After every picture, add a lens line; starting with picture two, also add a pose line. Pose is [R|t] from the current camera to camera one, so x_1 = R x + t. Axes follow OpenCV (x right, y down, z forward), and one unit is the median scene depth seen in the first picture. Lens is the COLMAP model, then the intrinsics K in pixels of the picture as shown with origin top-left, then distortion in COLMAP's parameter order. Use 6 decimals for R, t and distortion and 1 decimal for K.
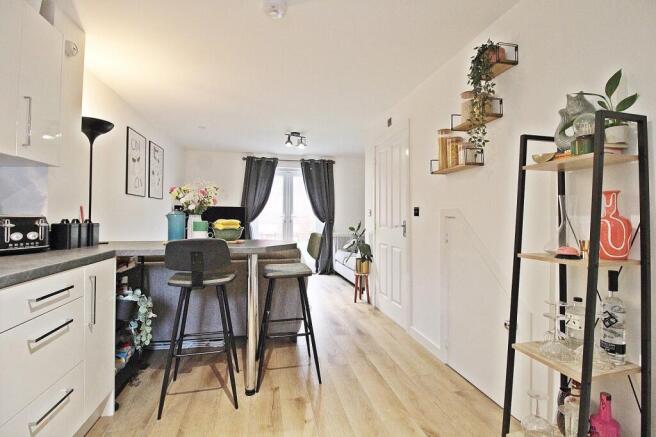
lens RADIAL K [[304.5, 0, 330.6], [0, 304.5, 211.4], [0, 0, 1]] dist [0.001689, -0.013306]
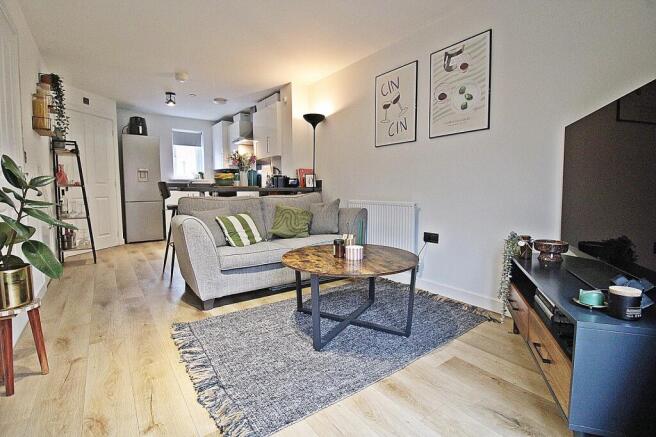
lens RADIAL K [[304.5, 0, 330.6], [0, 304.5, 211.4], [0, 0, 1]] dist [0.001689, -0.013306]
pose [[-0.908752, 0.030118, -0.416249, -0.160379], [0.006498, 0.998293, 0.058046, 0.129744], [0.417287, 0.050045, -0.907396, 2.552407]]
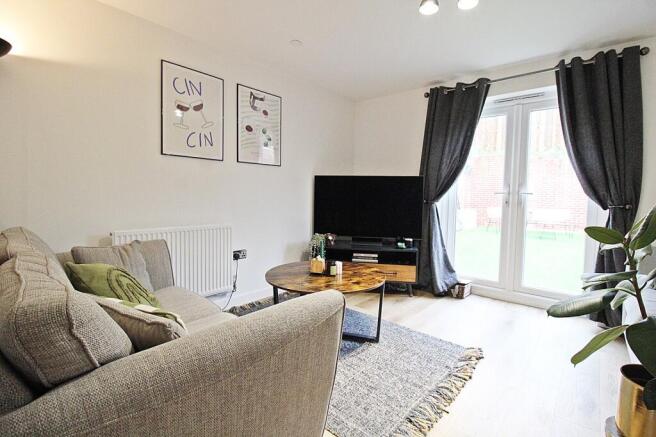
lens RADIAL K [[304.5, 0, 330.6], [0, 304.5, 211.4], [0, 0, 1]] dist [0.001689, -0.013306]
pose [[0.601295, 0.046853, -0.797652, 0.219382], [-0.001455, 0.998342, 0.057545, 0.050434], [0.799026, -0.033441, 0.600366, 1.210698]]
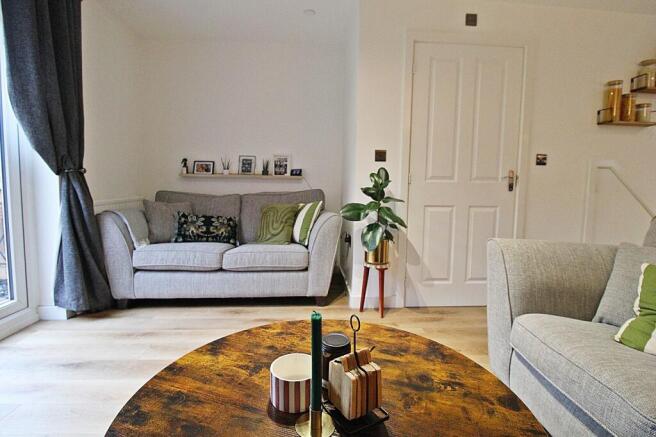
lens RADIAL K [[324.5, 0, 326.5], [0, 324.5, 208.3], [0, 0, 1]] dist [-0.001774, -0.001050]
pose [[0.124151, -0.085557, 0.988568, -0.851019], [-0.037203, 0.995174, 0.090801, 0.090734], [-0.991566, -0.048051, 0.120368, 1.795193]]
